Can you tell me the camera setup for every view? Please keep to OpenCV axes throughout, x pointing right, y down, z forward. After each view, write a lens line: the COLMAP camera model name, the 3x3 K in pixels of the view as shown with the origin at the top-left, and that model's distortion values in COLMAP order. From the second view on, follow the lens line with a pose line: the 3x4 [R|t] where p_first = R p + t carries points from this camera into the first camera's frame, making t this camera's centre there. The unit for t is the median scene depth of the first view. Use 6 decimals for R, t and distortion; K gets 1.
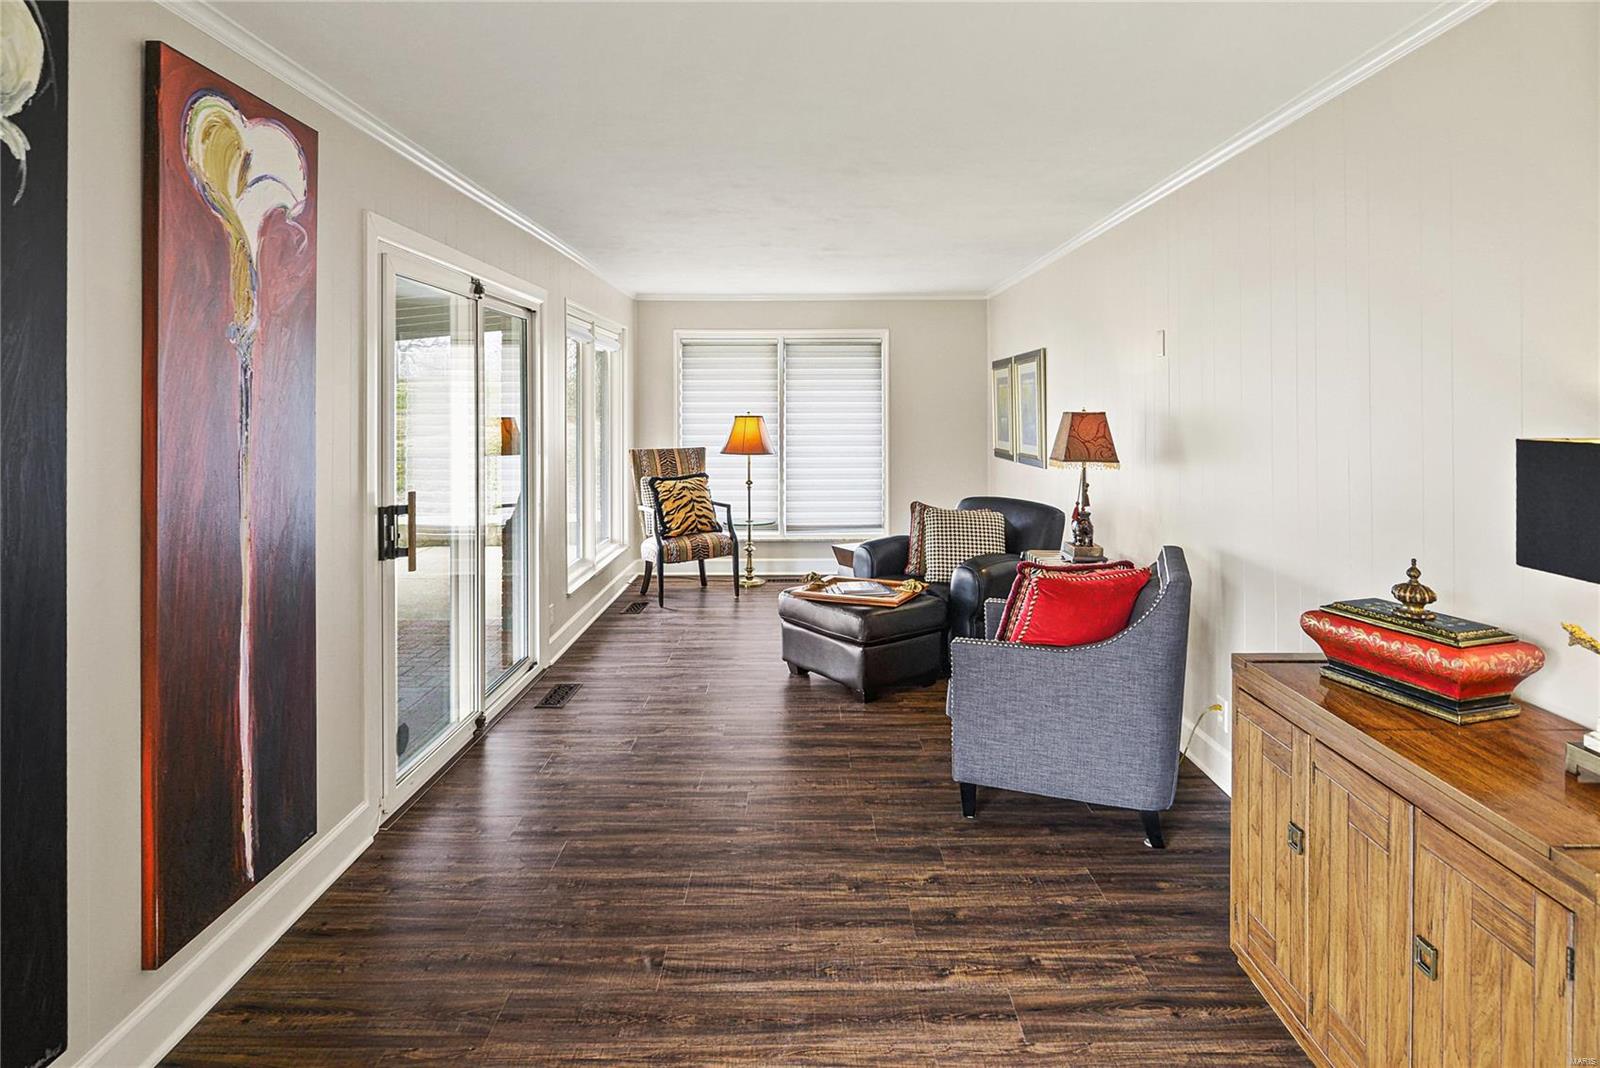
lens RADIAL K [[837.3, 0, 798.2], [0, 837.3, 407.2], [0, 0, 1]] dist [-0.011337, 0.002055]
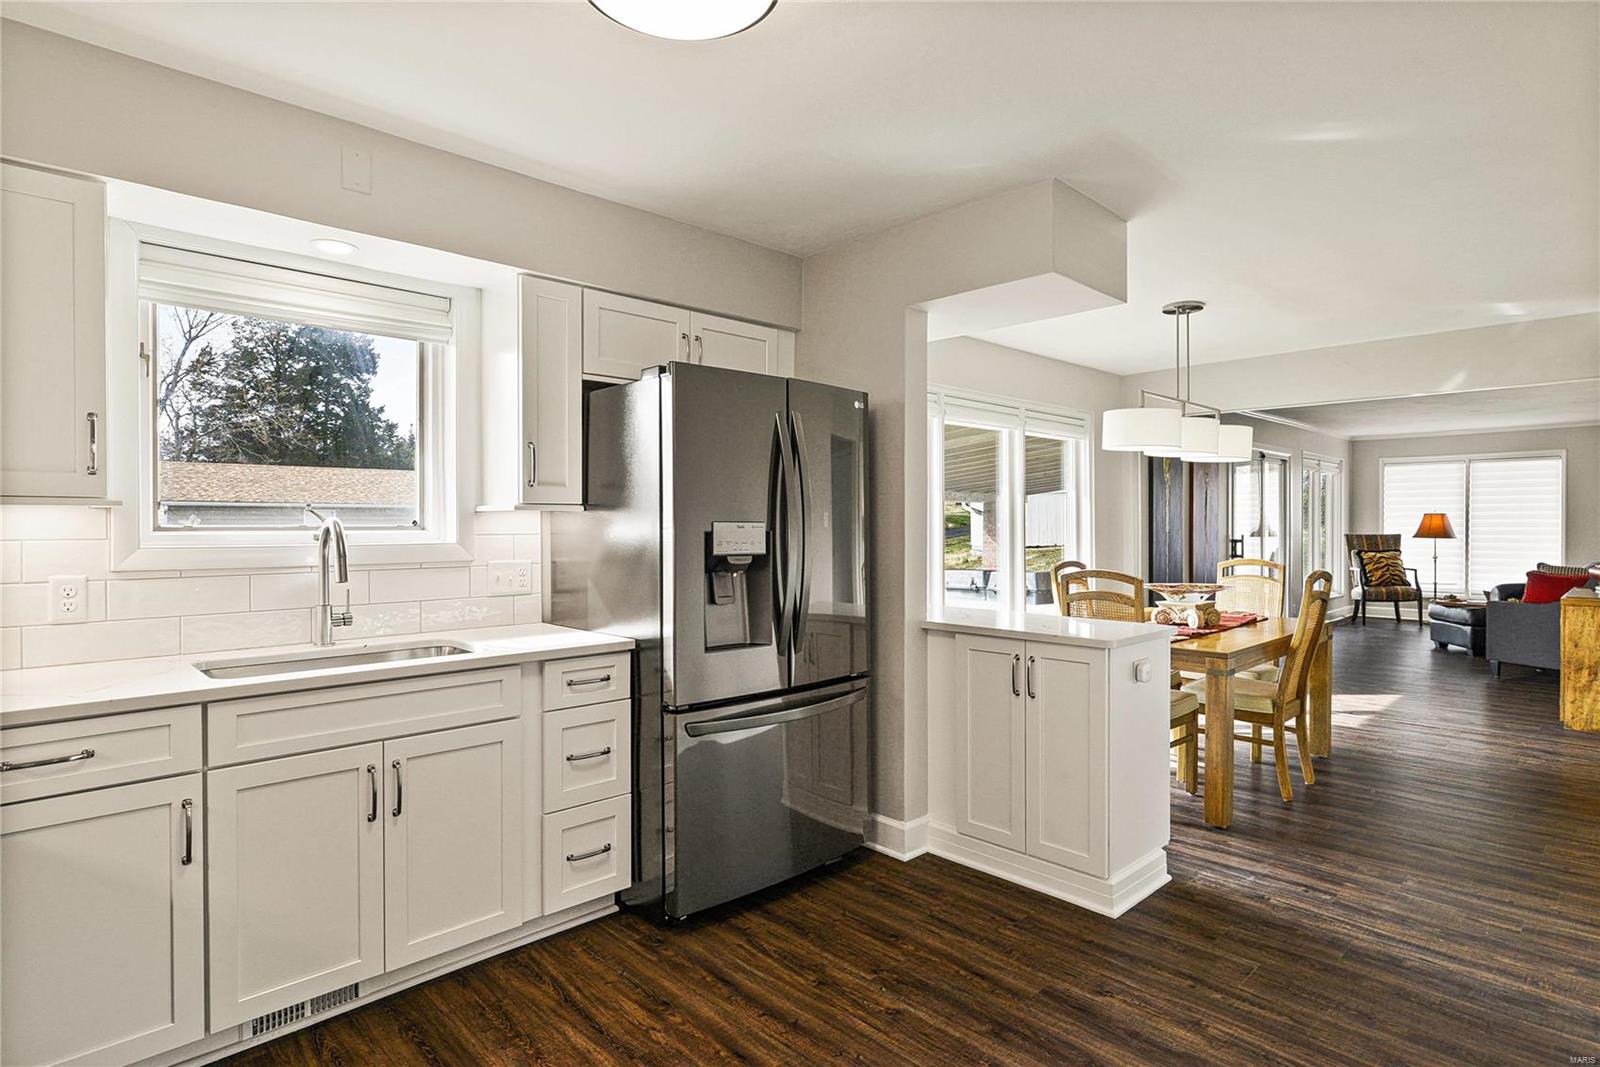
lens RADIAL K [[837.3, 0, 809.2], [0, 837.3, 530.5], [0, 0, 1]] dist [-0.011337, 0.002055]
pose [[0.698442, 0.006799, -0.715635, 0.246797], [0.001284, 0.999941, 0.010753, 0.025620], [0.715666, -0.008430, 0.698392, -0.937166]]
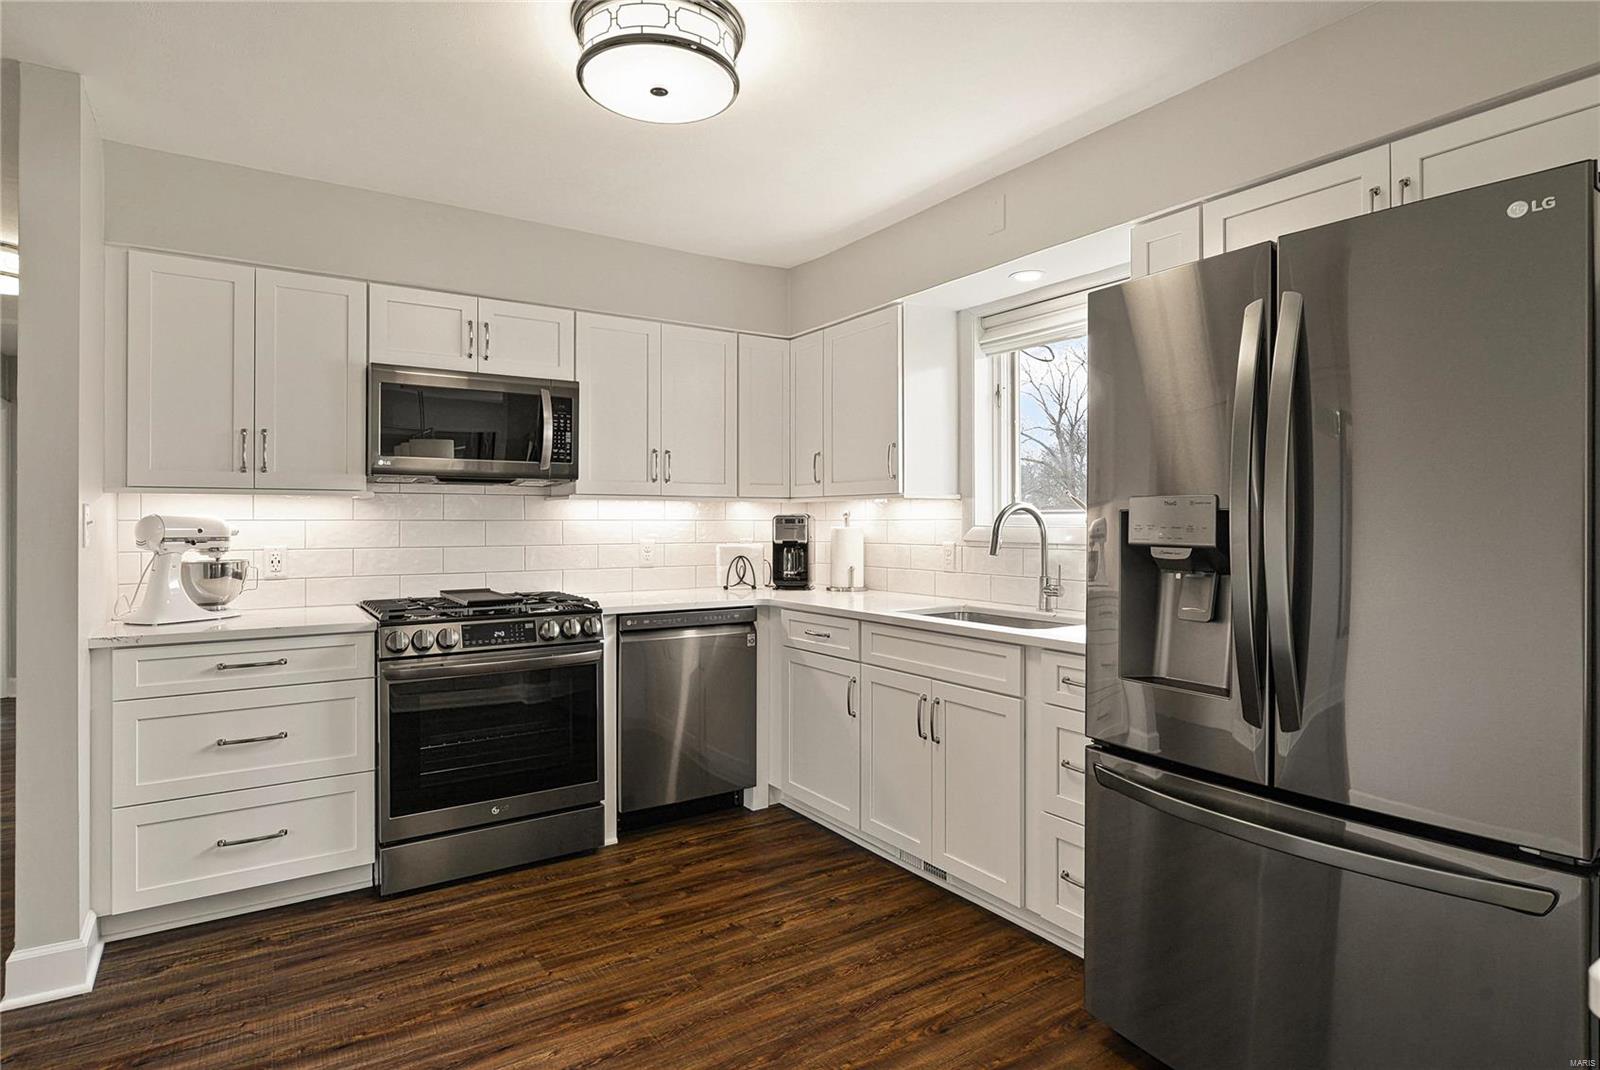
lens RADIAL K [[837.3, 0, 798.2], [0, 837.3, 523.7], [0, 0, 1]] dist [-0.011337, 0.002055]
pose [[-0.829655, 0.000014, -0.558277, 0.156046], [-0.000563, 0.999999, 0.000863, 0.038018], [0.558277, 0.001031, -0.829654, -0.365015]]
